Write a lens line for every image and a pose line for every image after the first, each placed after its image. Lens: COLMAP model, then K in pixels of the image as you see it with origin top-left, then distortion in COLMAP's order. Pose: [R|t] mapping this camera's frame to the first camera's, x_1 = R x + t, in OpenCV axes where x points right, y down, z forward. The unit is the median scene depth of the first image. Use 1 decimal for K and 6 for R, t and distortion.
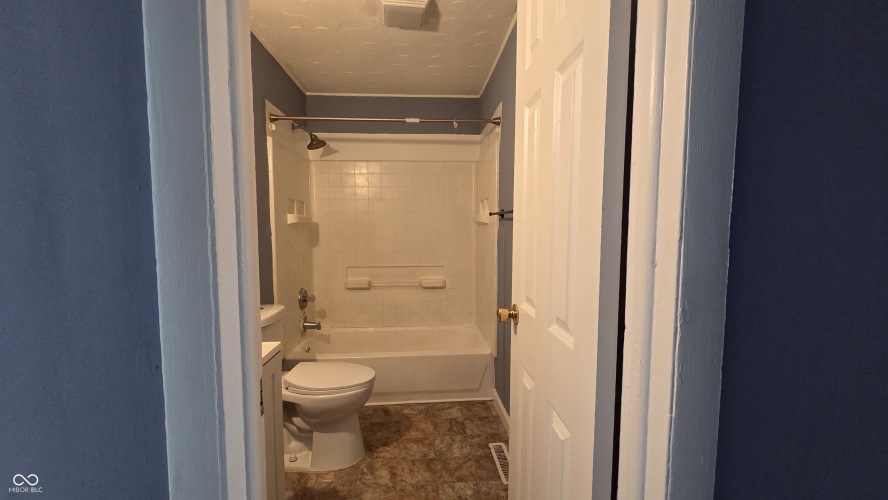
lens RADIAL K [[361.8, 0, 442.0], [0, 361.8, 252.9], [0, 0, 1]] dist [0.001665, -0.000924]
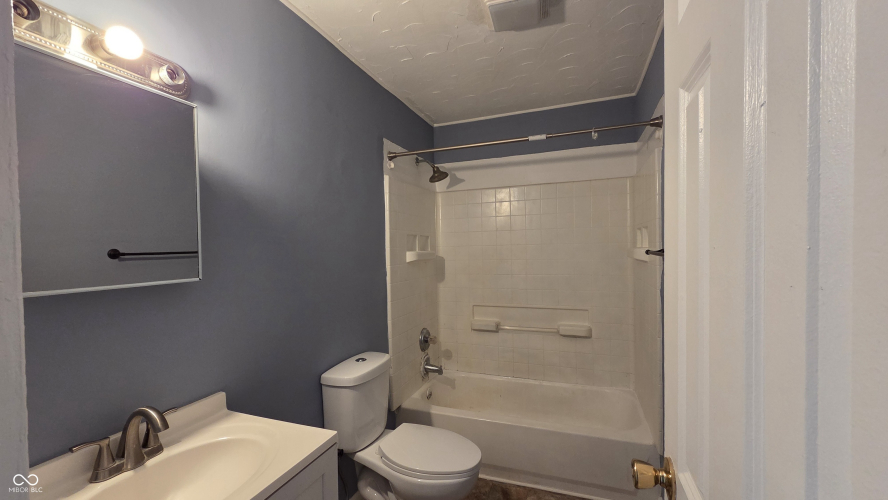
lens RADIAL K [[361.8, 0, 442.0], [0, 361.8, 252.9], [0, 0, 1]] dist [0.001665, -0.000924]
pose [[0.909460, -0.010387, -0.415662, 0.049691], [-0.010614, 0.998782, -0.048183, -0.052826], [0.415656, 0.048232, 0.908242, 0.147930]]
